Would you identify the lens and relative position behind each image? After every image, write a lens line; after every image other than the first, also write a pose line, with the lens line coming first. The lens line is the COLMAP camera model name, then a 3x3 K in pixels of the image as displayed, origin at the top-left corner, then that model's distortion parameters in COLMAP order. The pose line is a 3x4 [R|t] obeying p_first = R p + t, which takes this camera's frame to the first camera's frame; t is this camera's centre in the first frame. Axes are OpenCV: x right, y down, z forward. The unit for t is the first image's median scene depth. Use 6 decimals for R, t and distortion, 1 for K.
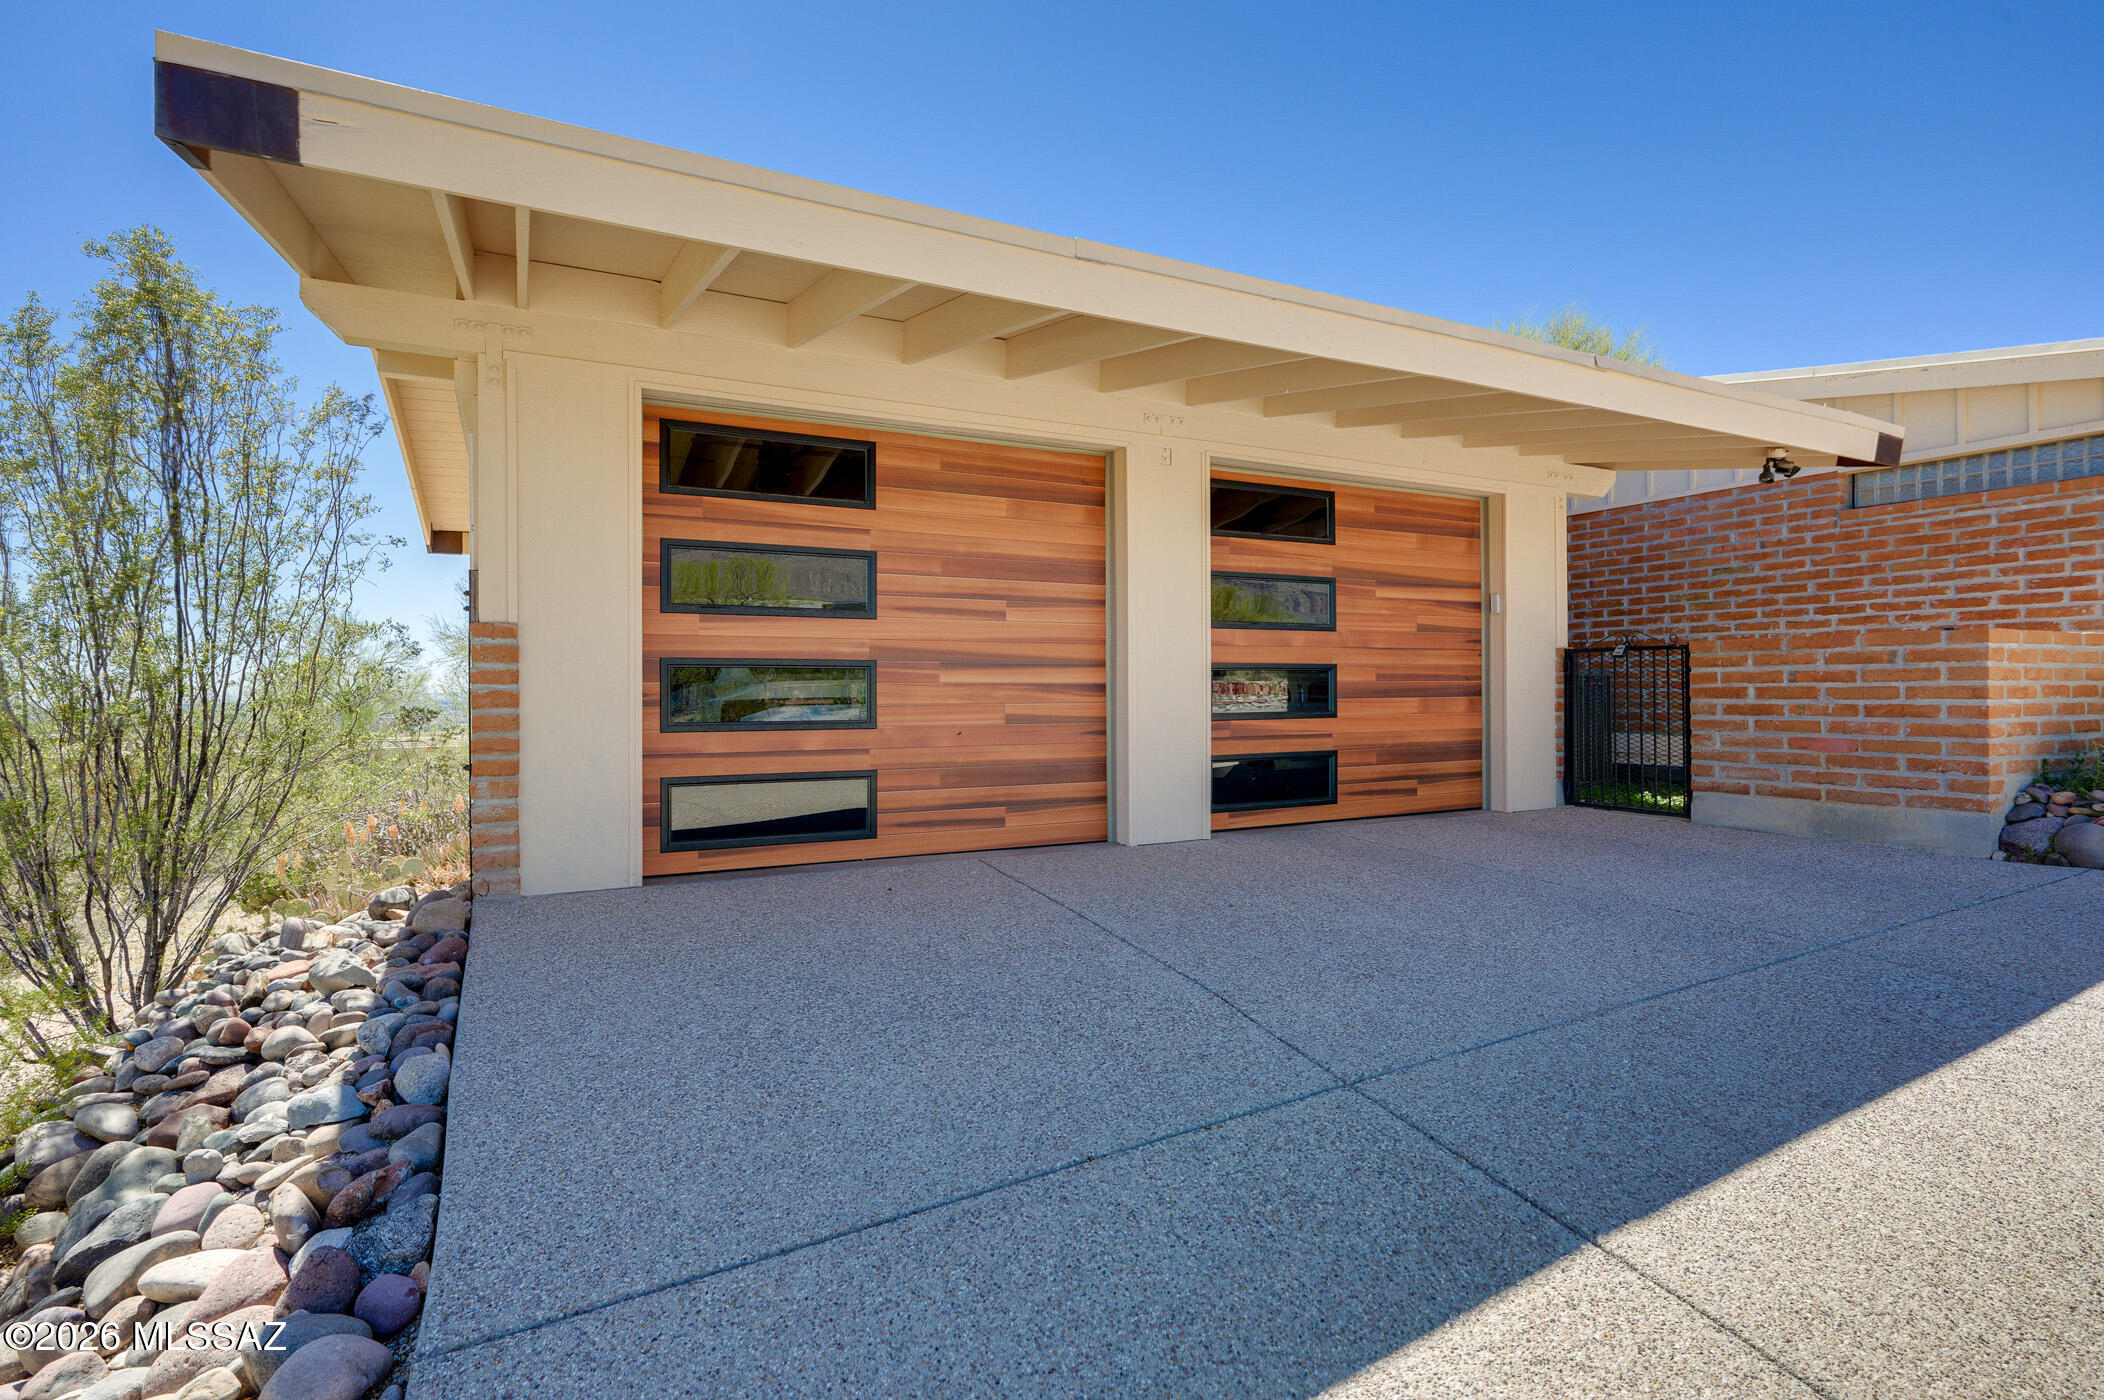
lens RADIAL K [[1034.7, 0, 1052.0], [0, 1034.7, 700.0], [0, 0, 1]] dist [-0.001598, -0.000066]
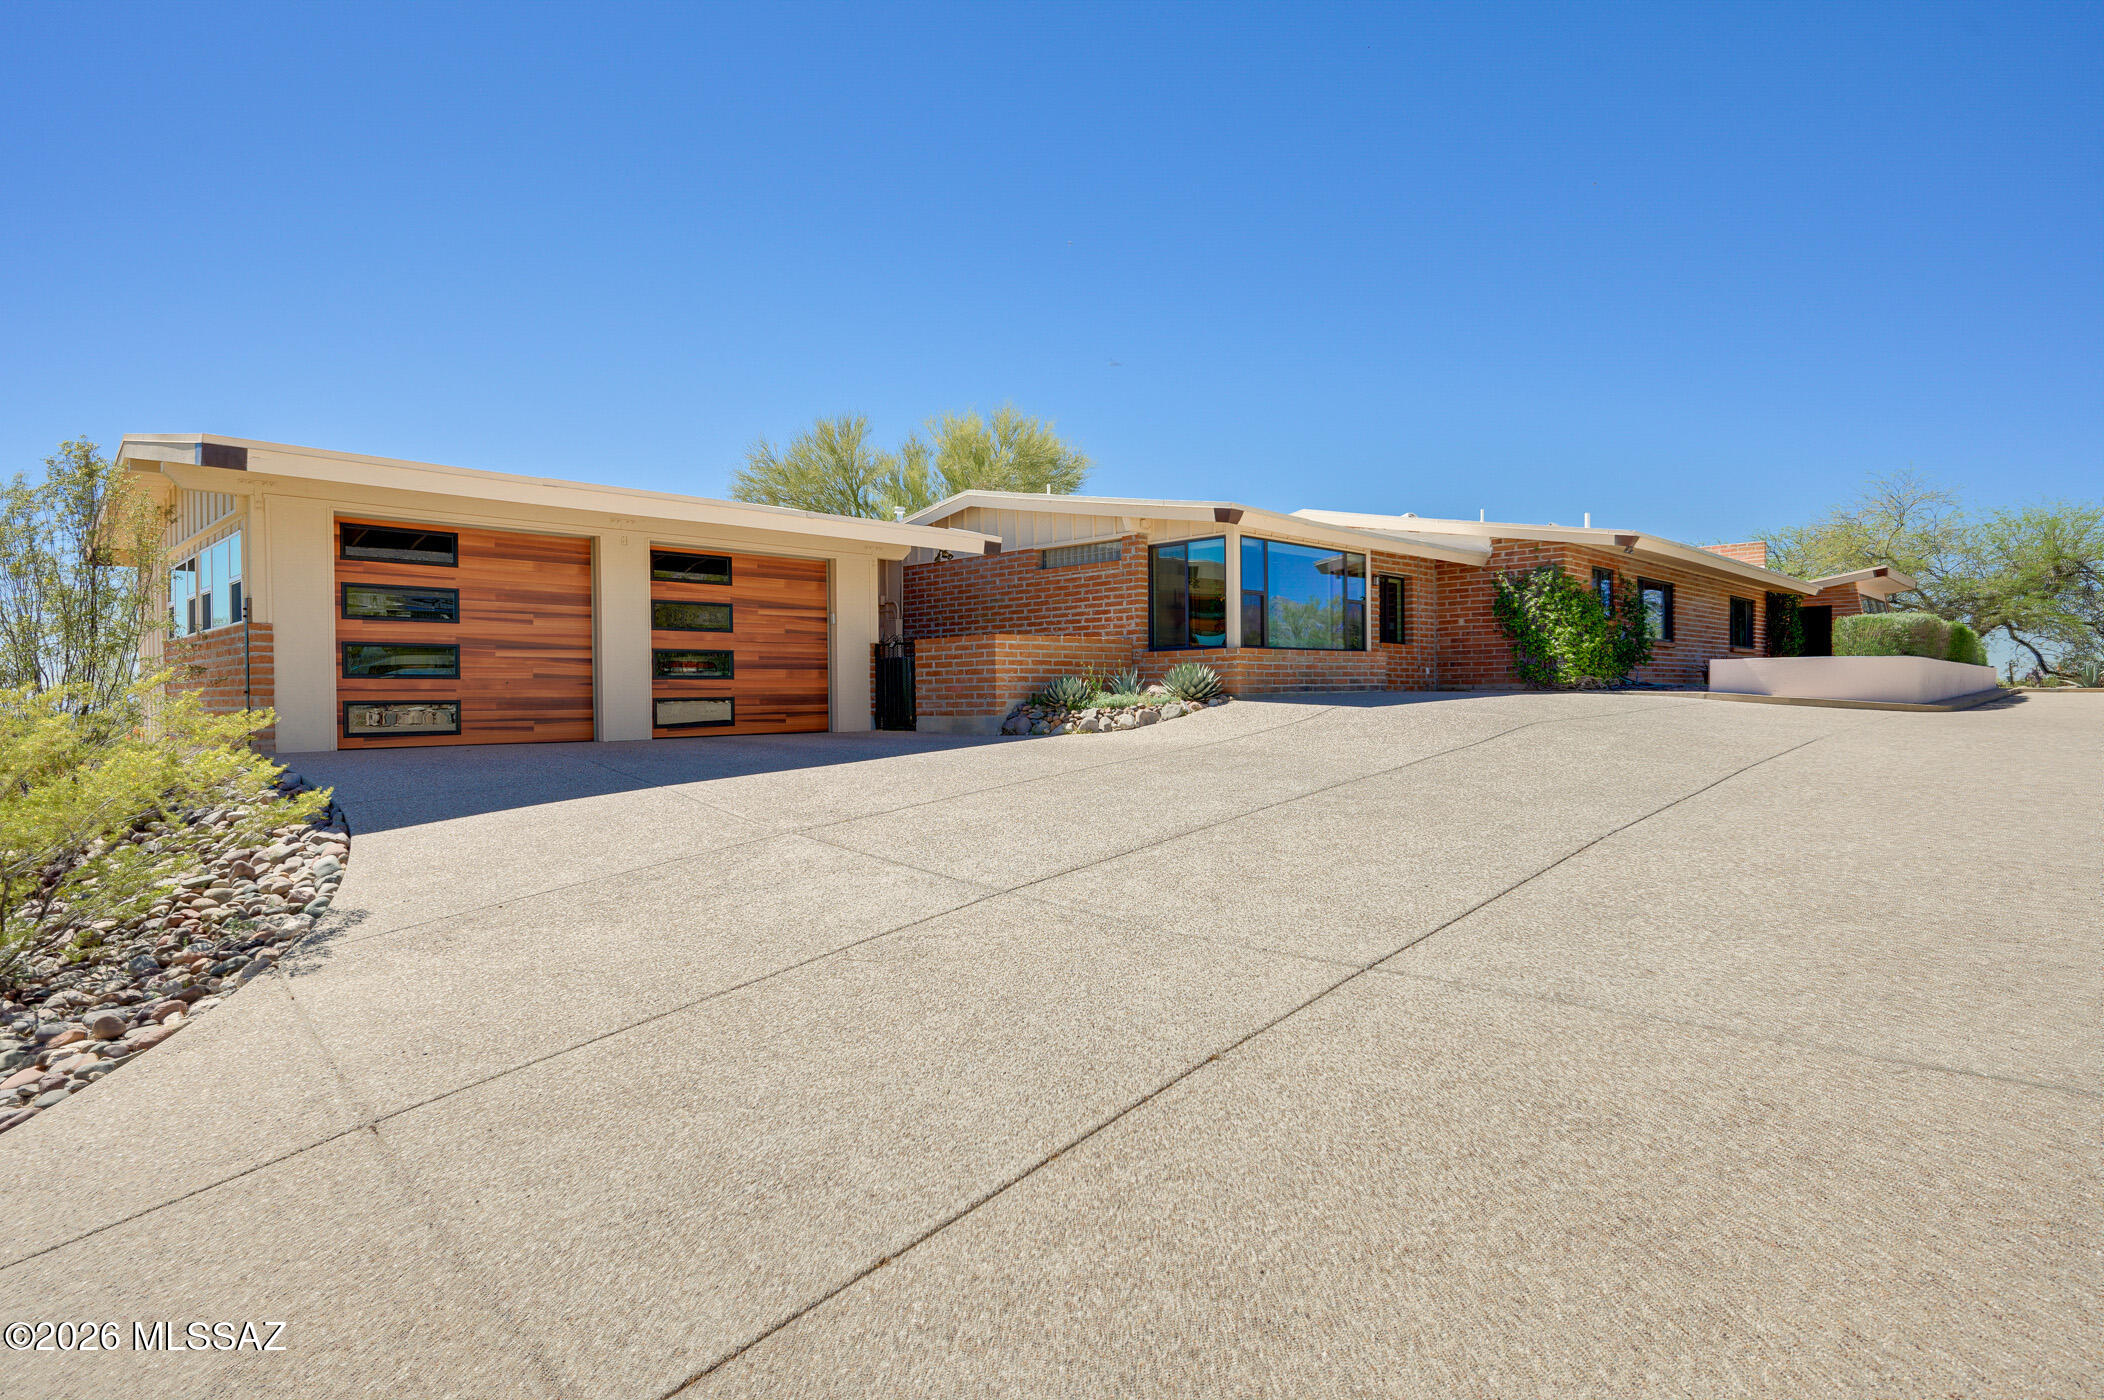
lens RADIAL K [[1185.2, 0, 1049.0], [0, 1185.2, 723.1], [0, 0, 1]] dist [0.000160, -0.000461]
pose [[0.957275, -0.010422, 0.288990, 0.226428], [0.008022, 0.999923, 0.009487, 0.089751], [-0.289066, -0.006763, 0.957285, -1.341324]]
